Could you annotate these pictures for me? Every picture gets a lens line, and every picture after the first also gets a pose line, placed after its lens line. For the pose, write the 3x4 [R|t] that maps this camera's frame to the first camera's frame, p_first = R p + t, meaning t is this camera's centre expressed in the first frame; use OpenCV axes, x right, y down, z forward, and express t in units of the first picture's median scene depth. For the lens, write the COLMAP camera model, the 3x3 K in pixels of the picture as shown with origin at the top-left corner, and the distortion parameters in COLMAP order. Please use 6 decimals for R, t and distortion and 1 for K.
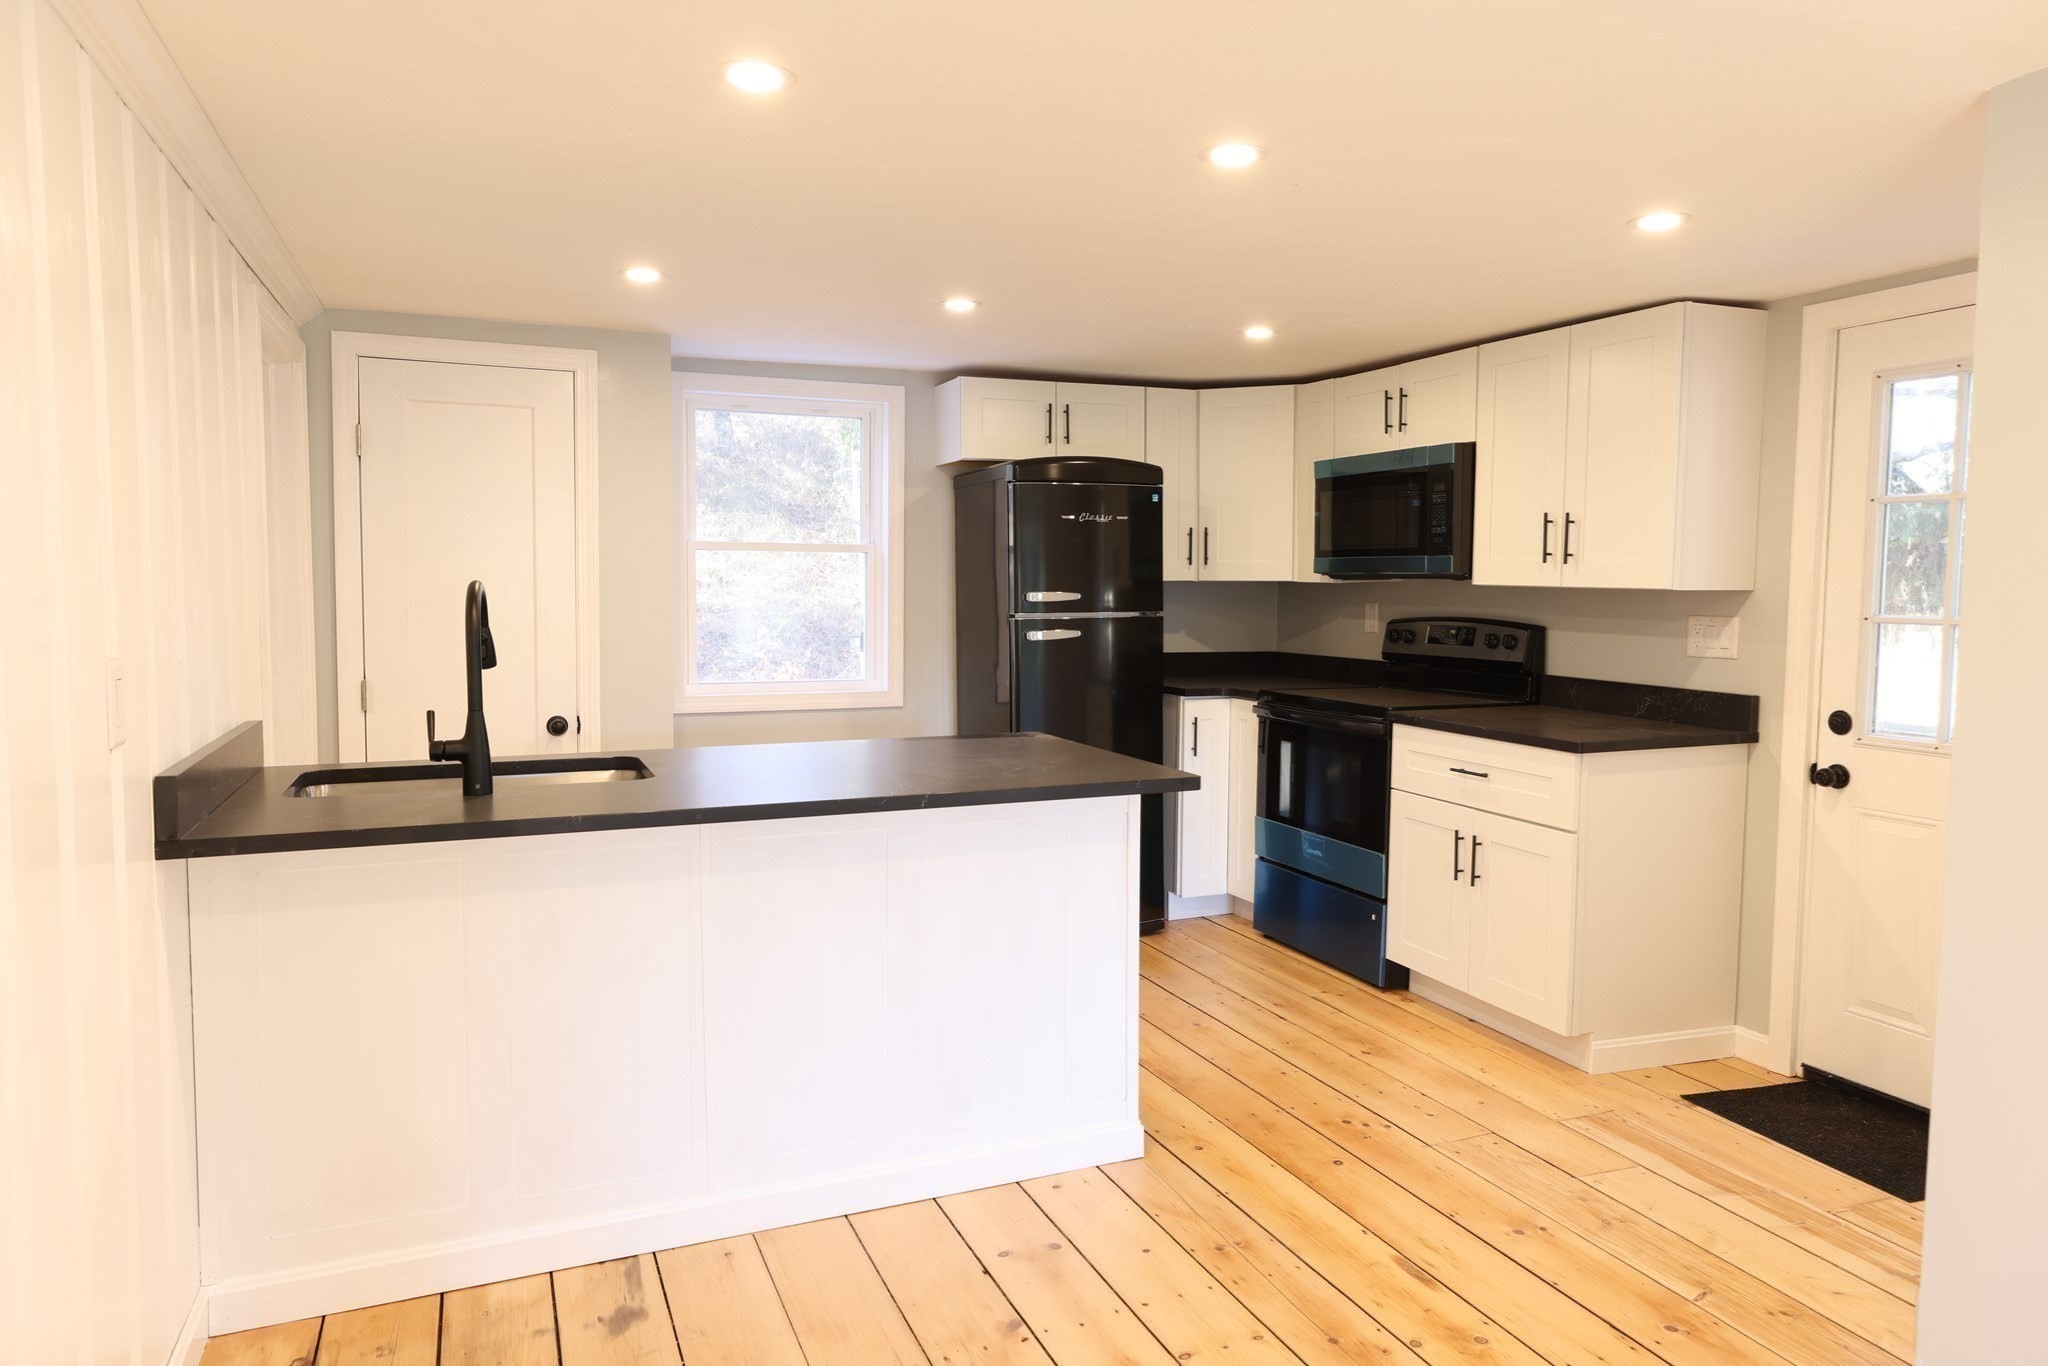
lens RADIAL K [[1346.4, 0, 1024.4], [0, 1346.4, 666.5], [0, 0, 1]] dist [0.018788, -0.001383]
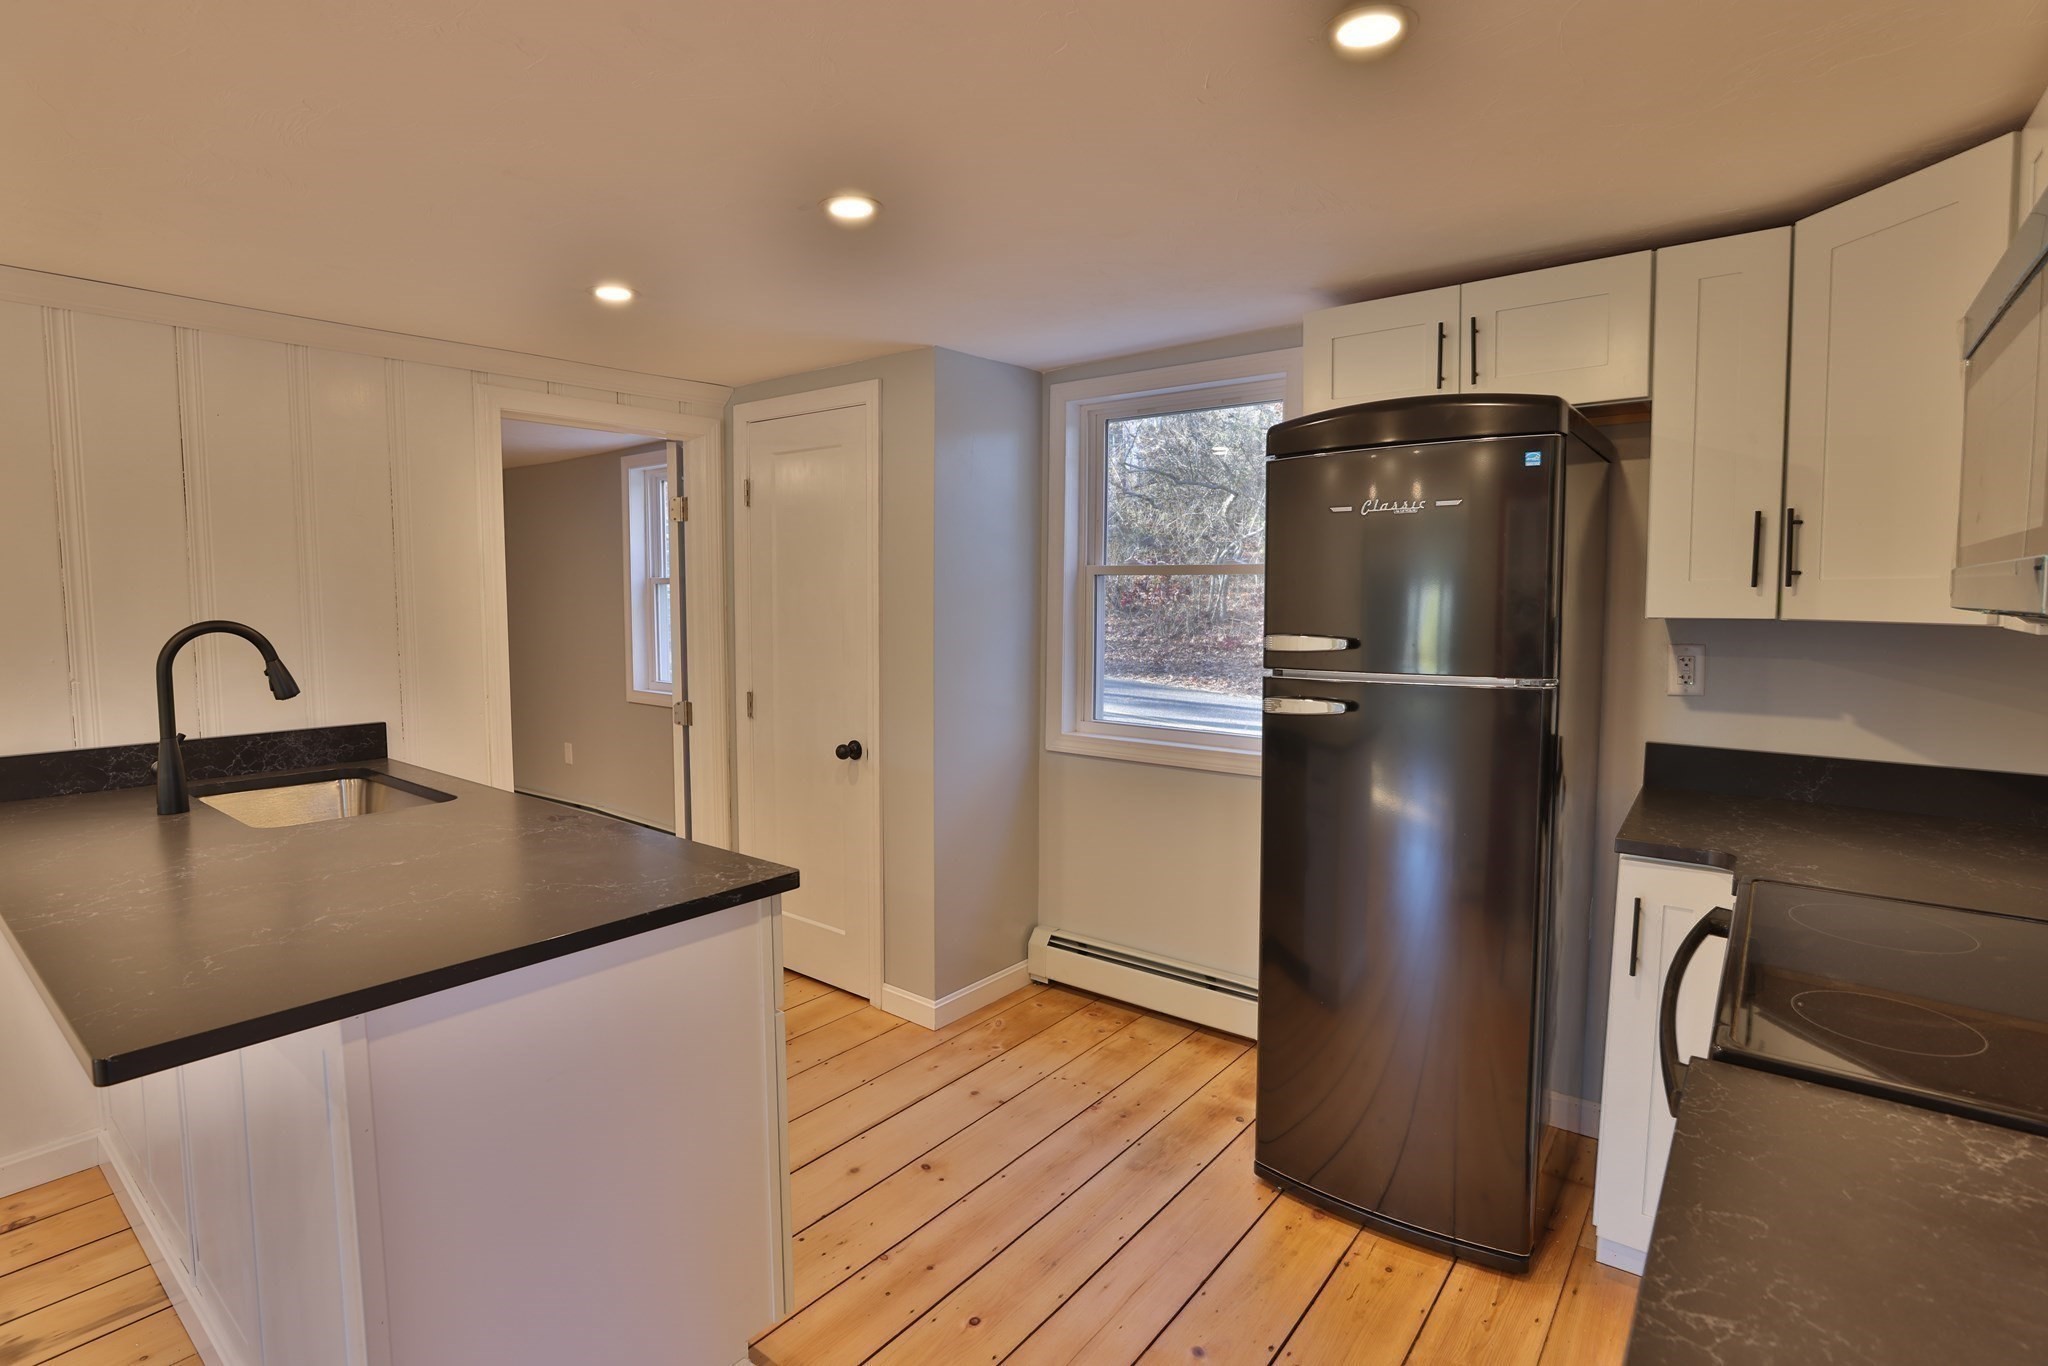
lens RADIAL K [[951.8, 0, 1010.4], [0, 951.8, 680.9], [0, 0, 1]] dist [-0.010189, 0.002420]
pose [[0.491475, 0.061369, -0.868727, 0.361952], [-0.055275, 0.997701, 0.039209, -0.049190], [0.869136, 0.028748, 0.493738, 0.743668]]
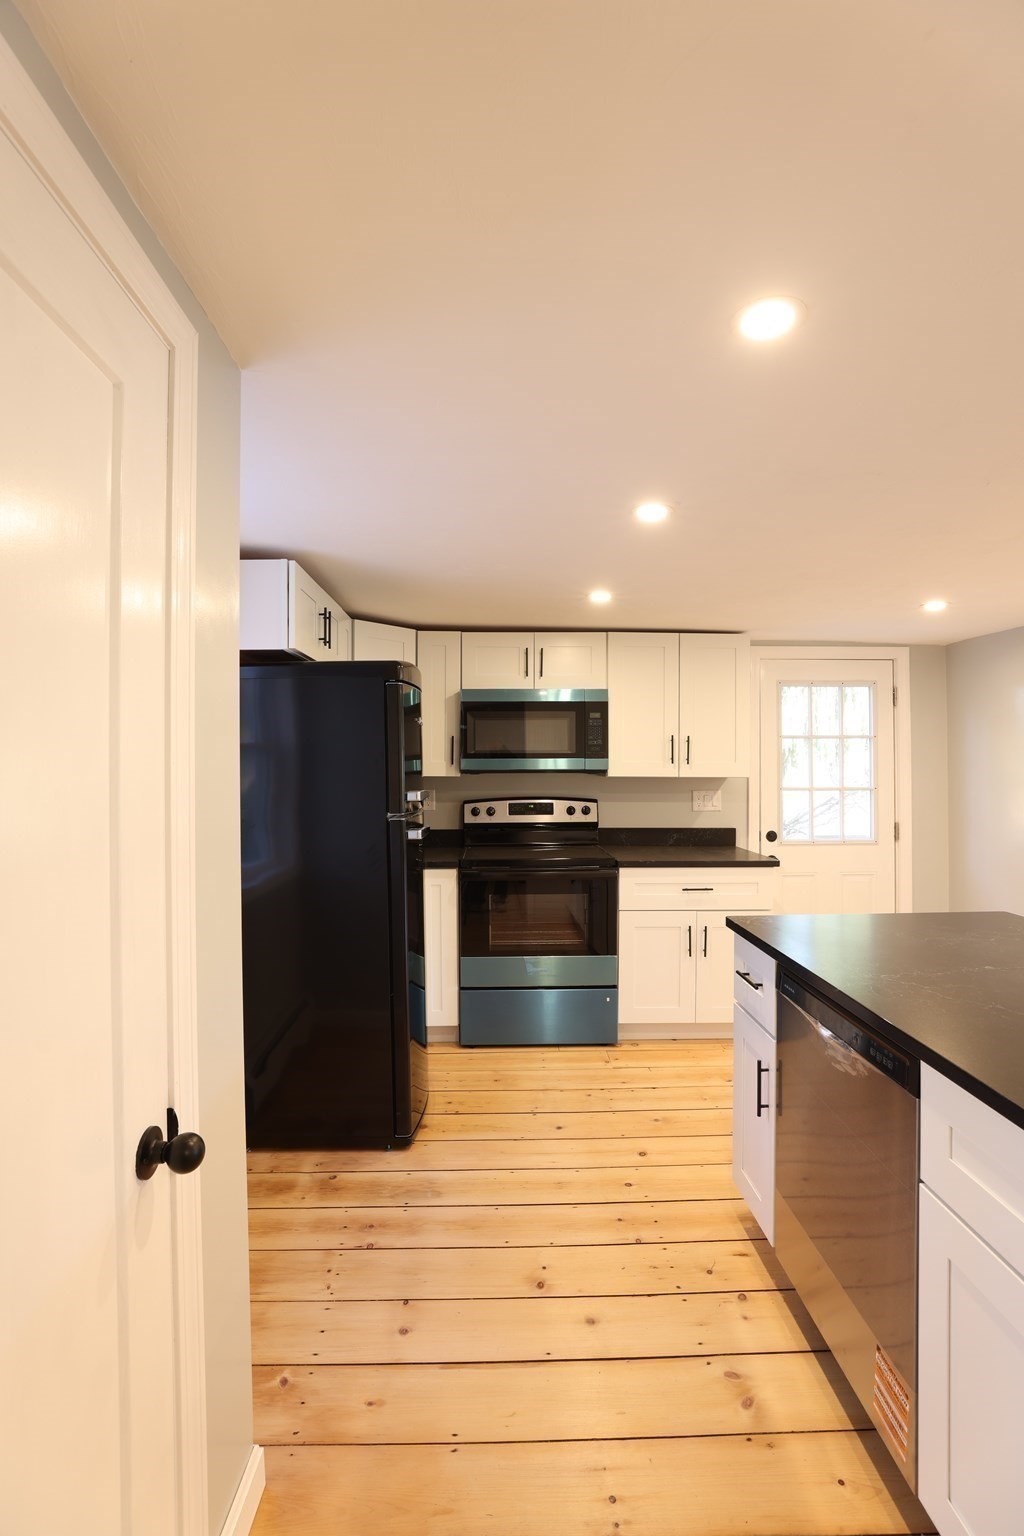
lens RADIAL K [[713.8, 0, 510.1], [0, 713.8, 770.4], [0, 0, 1]] dist [-0.010189, 0.002420]
pose [[0.346179, -0.012978, 0.938079, -0.523731], [0.066929, 0.997698, -0.010896, -0.067331], [-0.935778, 0.066556, 0.346251, 0.818070]]
